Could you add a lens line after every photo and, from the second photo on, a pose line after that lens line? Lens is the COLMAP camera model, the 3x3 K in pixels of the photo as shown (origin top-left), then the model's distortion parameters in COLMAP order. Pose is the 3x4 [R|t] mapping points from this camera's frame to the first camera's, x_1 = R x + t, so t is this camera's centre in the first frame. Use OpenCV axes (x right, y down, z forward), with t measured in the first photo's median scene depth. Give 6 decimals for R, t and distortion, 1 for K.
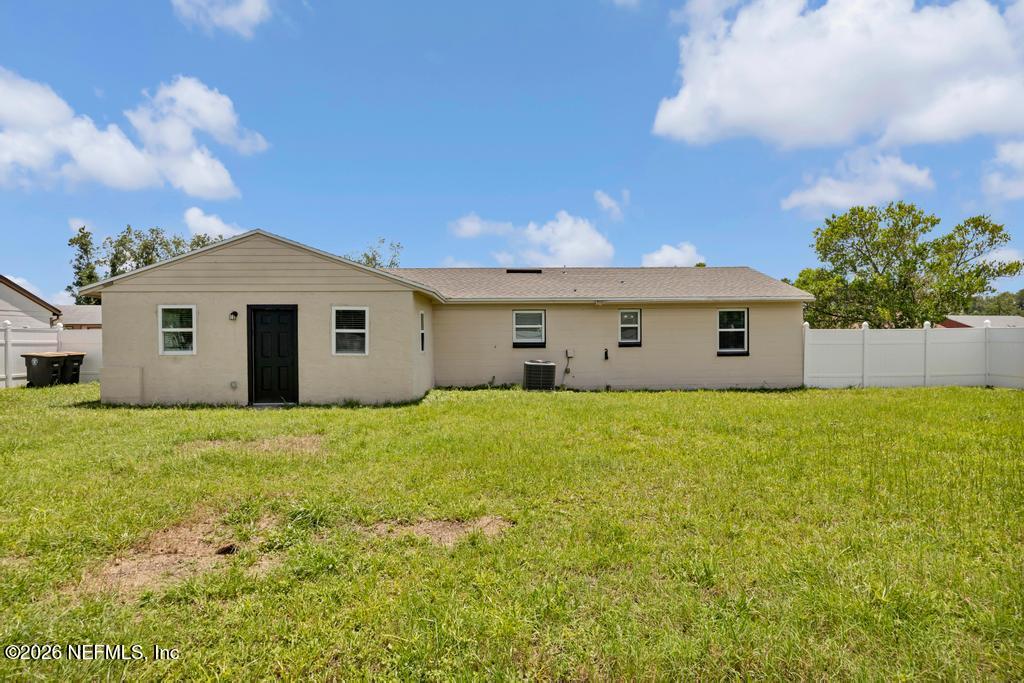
lens RADIAL K [[557.8, 0, 509.5], [0, 557.8, 336.0], [0, 0, 1]] dist [-0.001080, 0.000717]
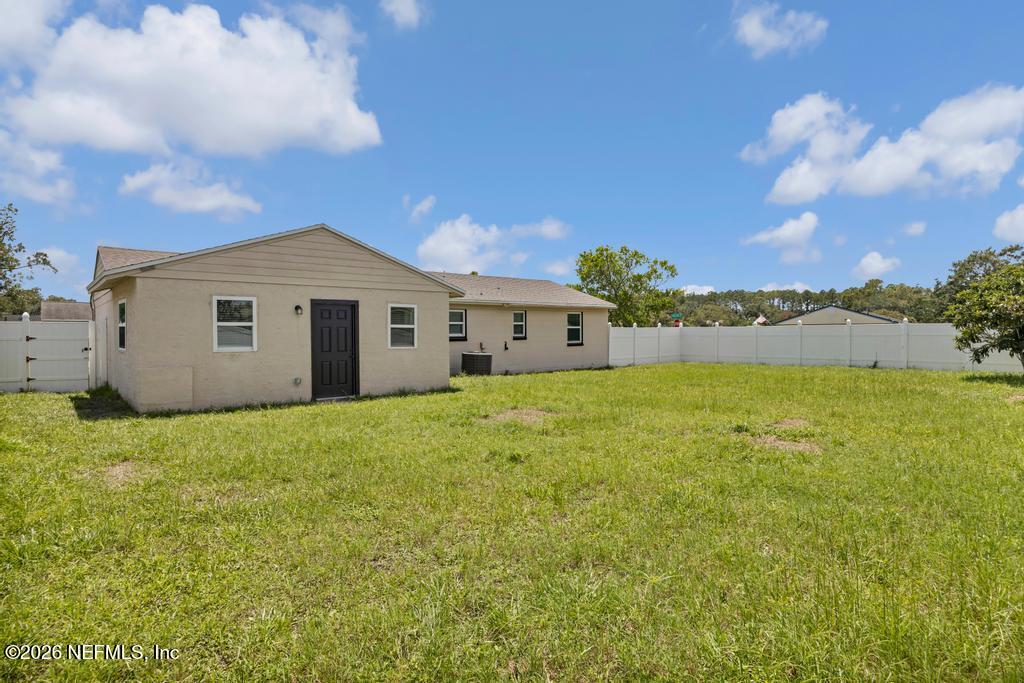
lens RADIAL K [[557.8, 0, 509.5], [0, 557.8, 336.0], [0, 0, 1]] dist [-0.001080, 0.000717]
pose [[0.777447, -0.003134, 0.628940, -0.811754], [-0.002087, 0.999969, 0.007562, 0.001004], [-0.628945, -0.007191, 0.777417, 0.014319]]
